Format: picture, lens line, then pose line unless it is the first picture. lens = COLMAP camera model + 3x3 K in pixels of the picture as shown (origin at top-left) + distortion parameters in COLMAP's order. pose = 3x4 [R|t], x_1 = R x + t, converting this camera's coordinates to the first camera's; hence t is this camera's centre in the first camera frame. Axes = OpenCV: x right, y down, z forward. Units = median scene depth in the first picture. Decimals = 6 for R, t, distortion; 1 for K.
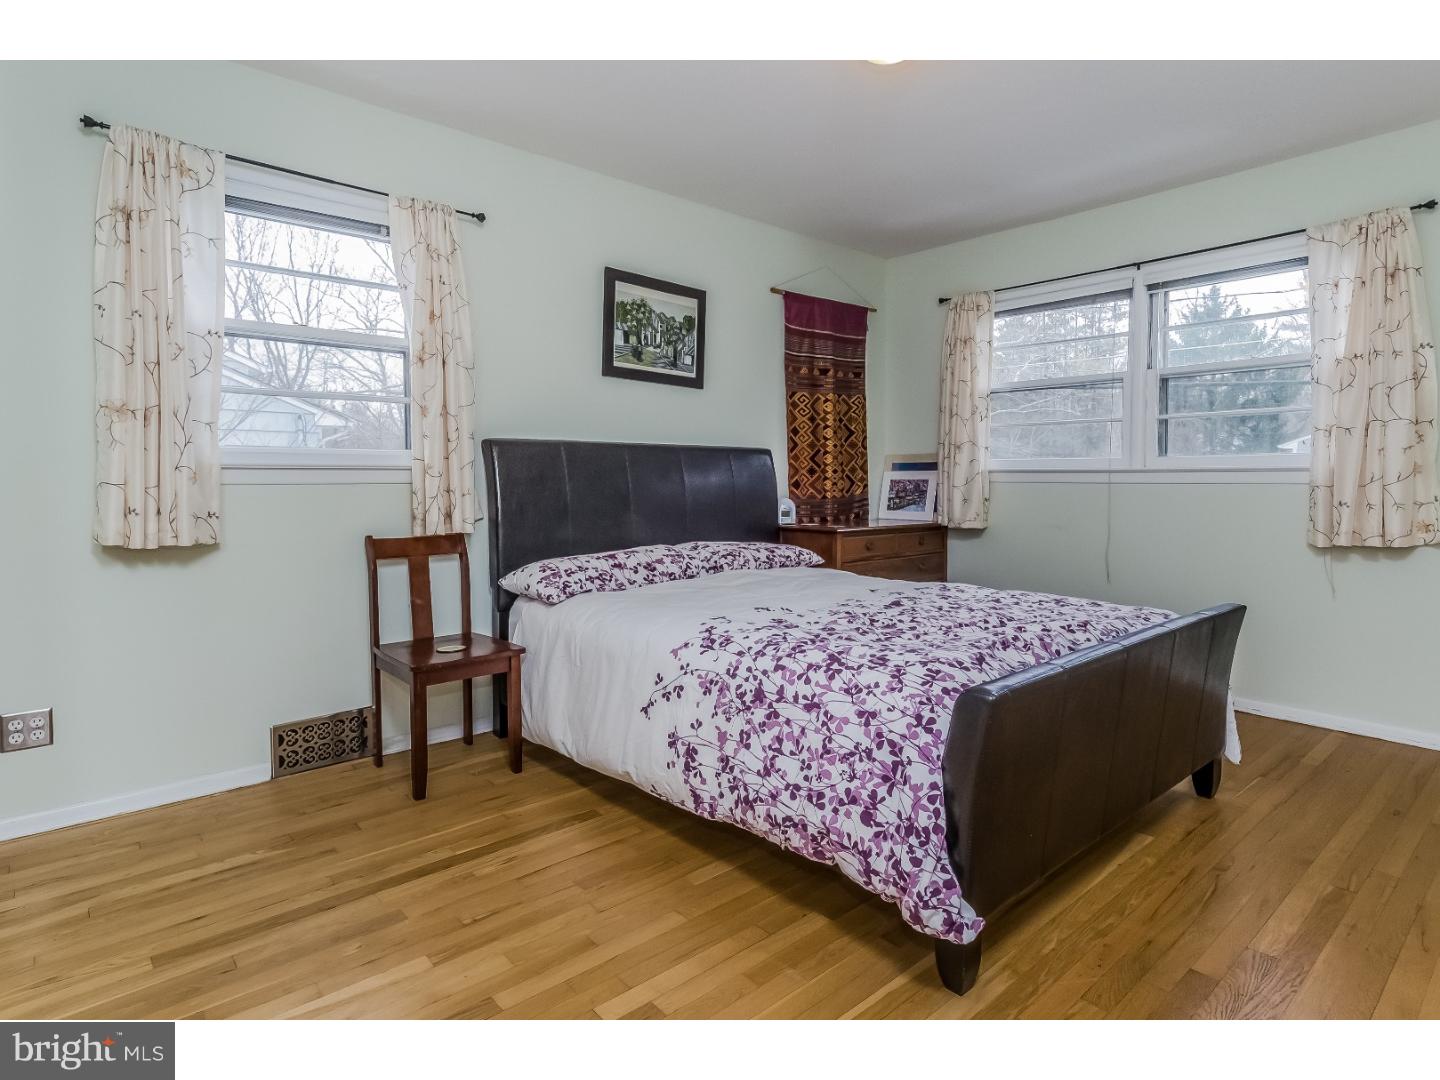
lens RADIAL K [[779.3, 0, 723.5], [0, 779.3, 534.5], [0, 0, 1]] dist [0.011703, -0.003436]
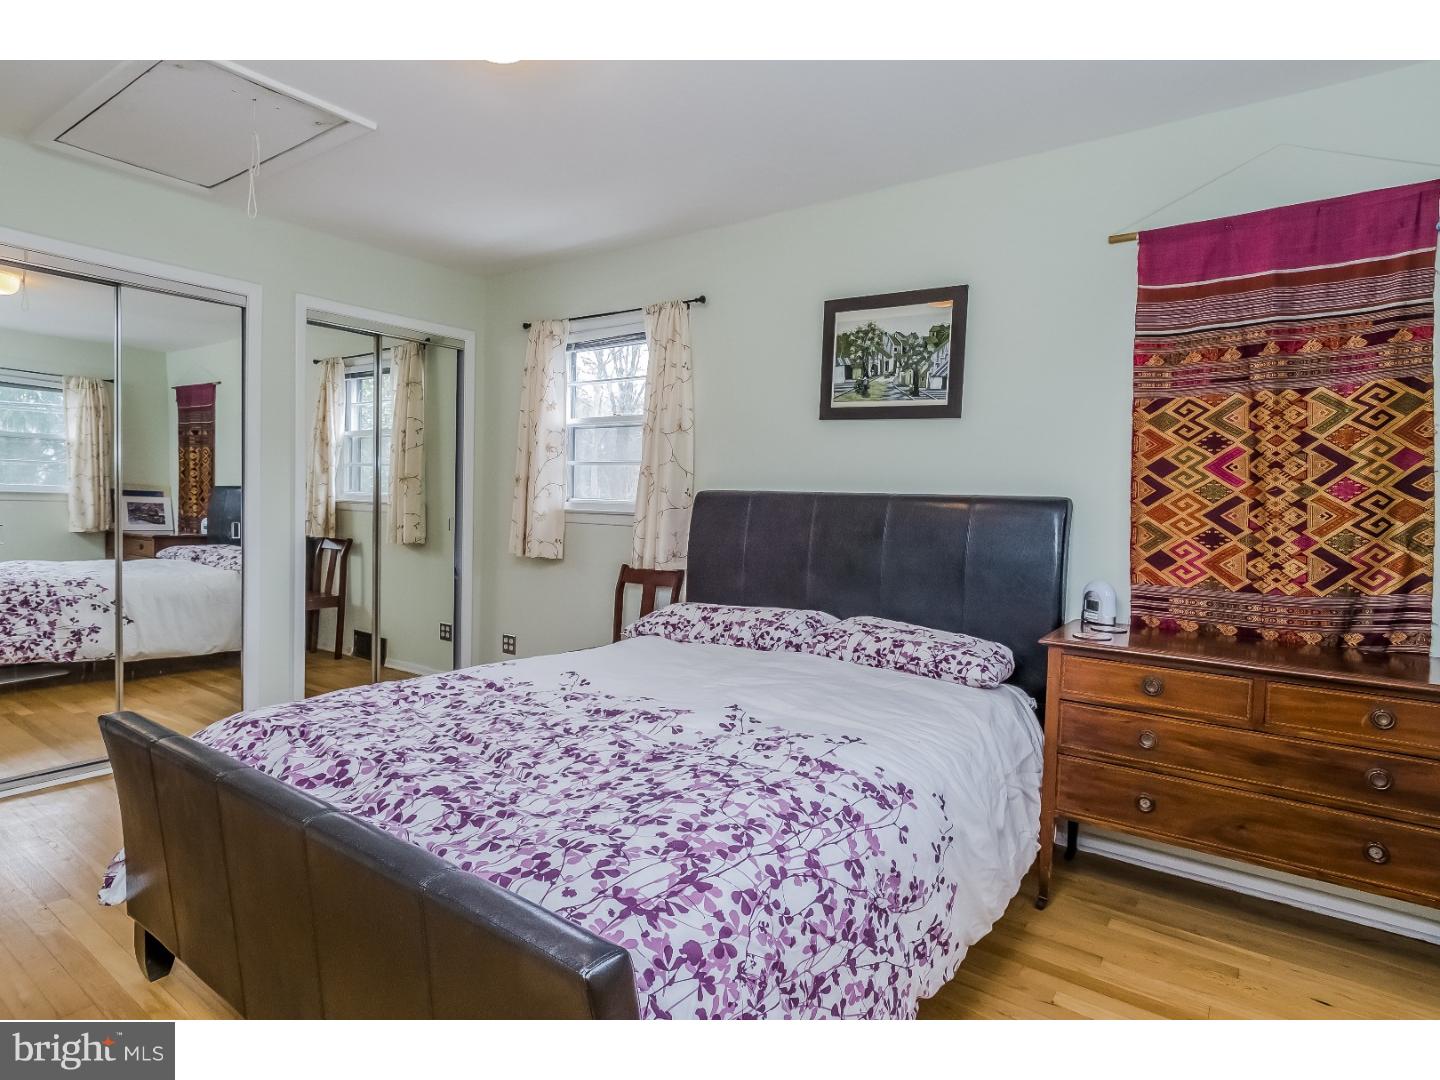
lens RADIAL K [[779.3, 0, 720.1], [0, 779.3, 540.2], [0, 0, 1]] dist [0.011703, -0.003436]
pose [[0.218655, 0.054372, -0.974286, 0.689975], [-0.098780, 0.994551, 0.033334, -0.078299], [0.970790, 0.088952, 0.222834, 0.664288]]
